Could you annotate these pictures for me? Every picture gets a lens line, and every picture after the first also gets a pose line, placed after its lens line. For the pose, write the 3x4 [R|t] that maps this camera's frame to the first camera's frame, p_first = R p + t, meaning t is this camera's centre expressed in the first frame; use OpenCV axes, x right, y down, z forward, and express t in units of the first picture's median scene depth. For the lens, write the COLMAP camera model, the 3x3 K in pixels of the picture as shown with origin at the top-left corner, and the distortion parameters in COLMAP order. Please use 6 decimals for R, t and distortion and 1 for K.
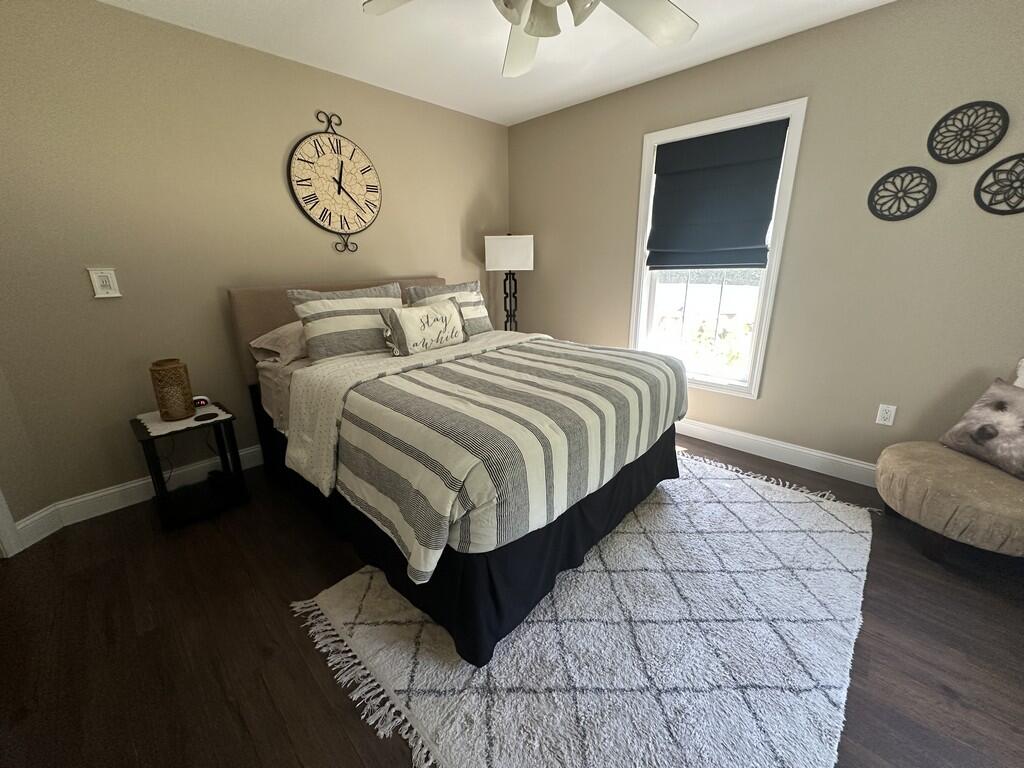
lens RADIAL K [[412.6, 0, 512.0], [0, 412.6, 384.0], [0, 0, 1]] dist [-0.003953, -0.000033]
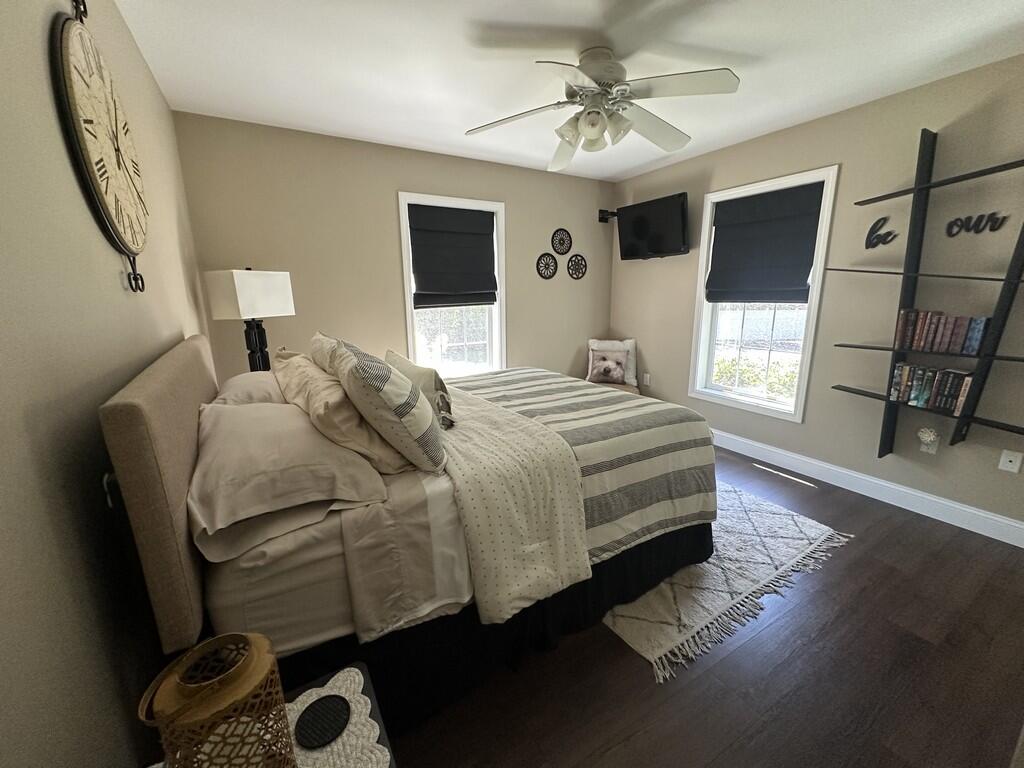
lens RADIAL K [[412.6, 0, 512.0], [0, 412.6, 384.0], [0, 0, 1]] dist [-0.003953, -0.000033]
pose [[0.256677, -0.203397, 0.944853, -1.131922], [0.283814, 0.950367, 0.127484, -0.243475], [-0.923887, 0.235440, 0.301665, 0.743484]]
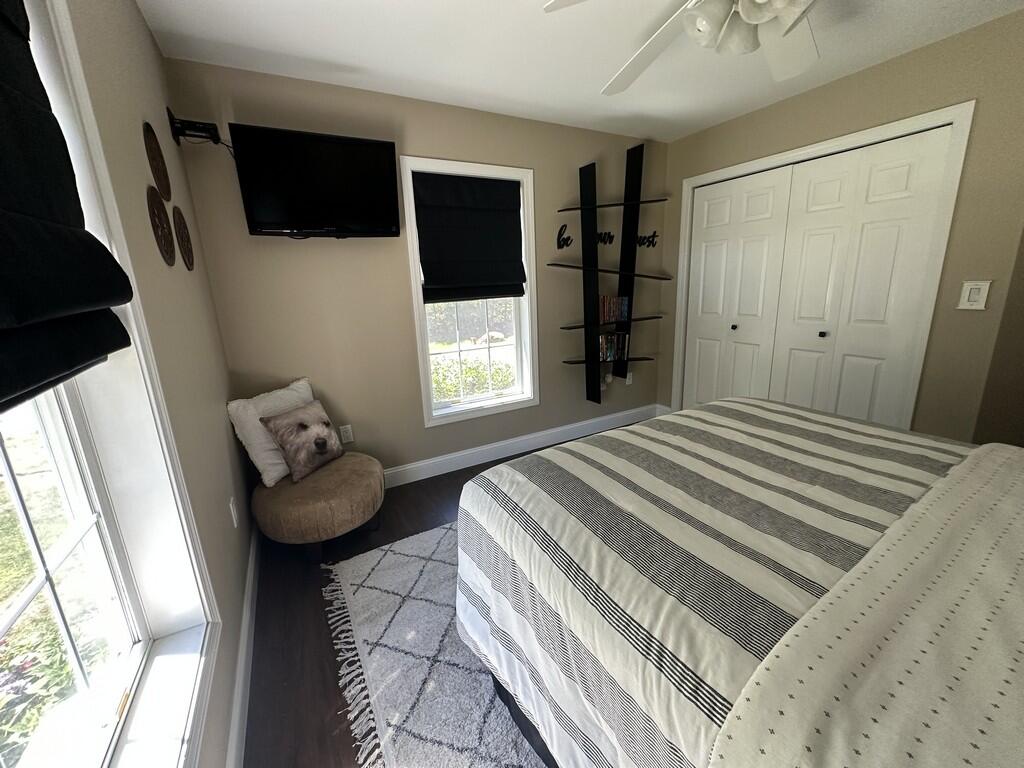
lens RADIAL K [[412.6, 0, 512.0], [0, 412.6, 384.0], [0, 0, 1]] dist [-0.003953, -0.000033]
pose [[-0.958906, -0.023726, 0.282730, 0.226179], [0.125921, 0.857391, 0.499023, -0.545807], [-0.254250, 0.514118, -0.819170, 1.646882]]
